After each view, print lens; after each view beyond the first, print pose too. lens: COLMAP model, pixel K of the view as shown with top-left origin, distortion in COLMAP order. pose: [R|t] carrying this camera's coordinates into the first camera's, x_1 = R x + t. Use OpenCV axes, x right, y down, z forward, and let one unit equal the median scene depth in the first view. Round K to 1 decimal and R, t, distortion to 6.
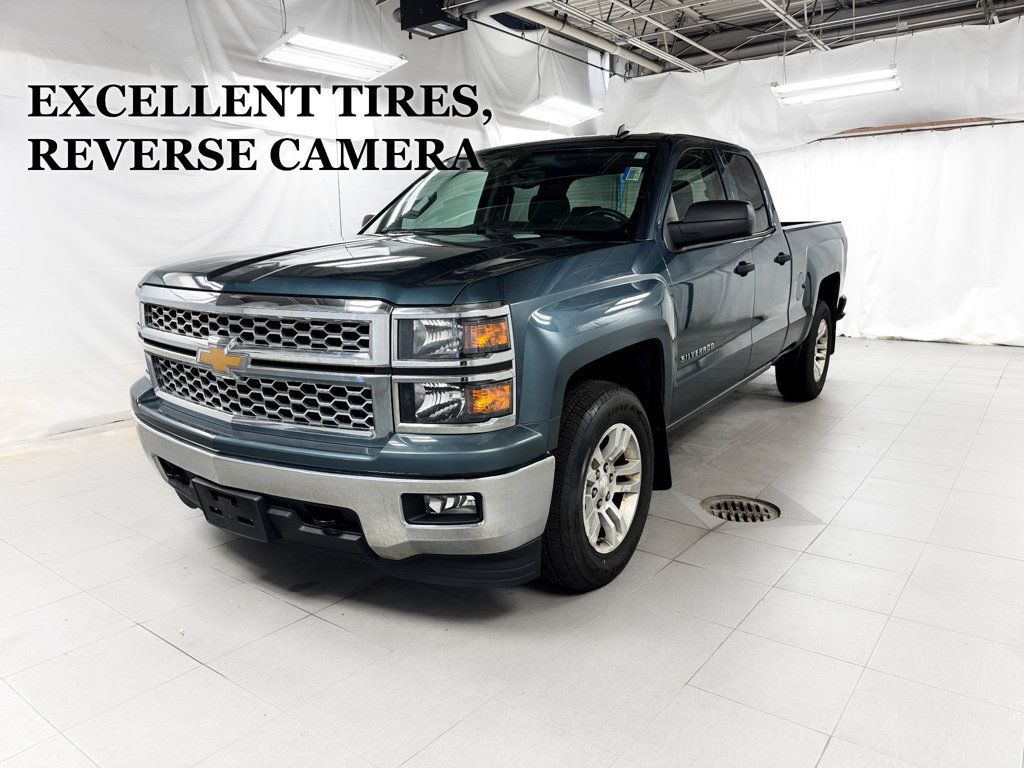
lens RADIAL K [[728.5, 0, 511.5], [0, 728.5, 381.1], [0, 0, 1]] dist [0.033921, -0.019381]
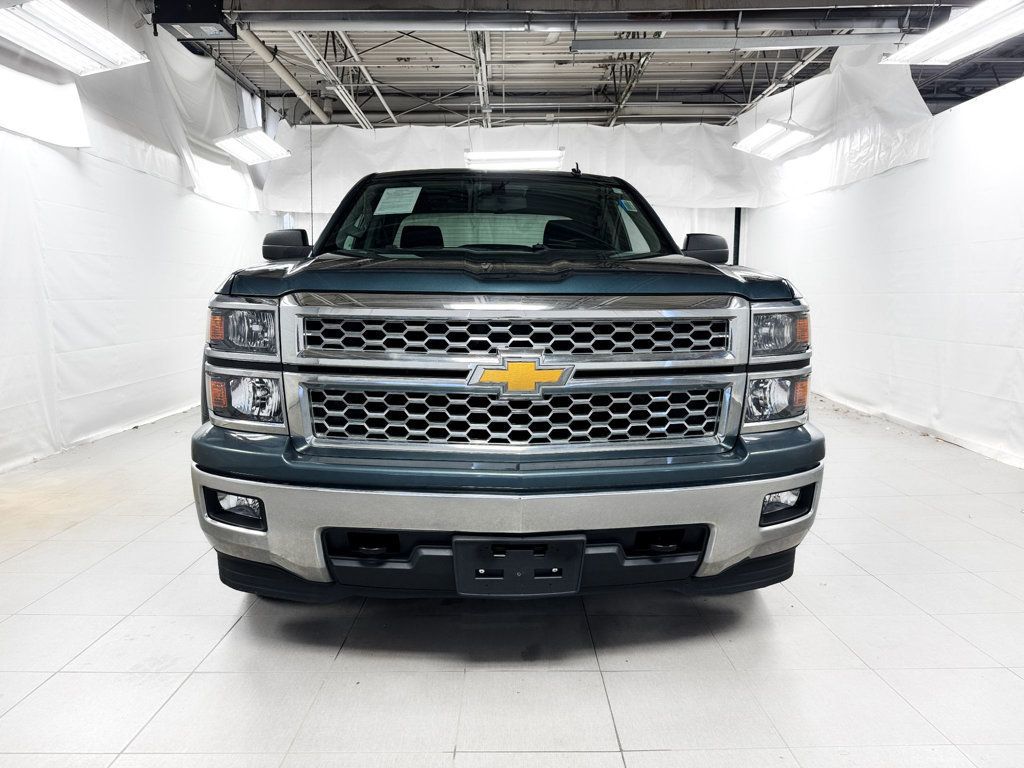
lens RADIAL K [[728.5, 0, 511.2], [0, 728.5, 380.7], [0, 0, 1]] dist [0.033921, -0.019381]
pose [[0.800220, -0.059892, 0.596708, -0.351509], [0.110110, 0.992759, -0.048019, 0.005019], [-0.589511, 0.104130, 0.801020, 0.143433]]
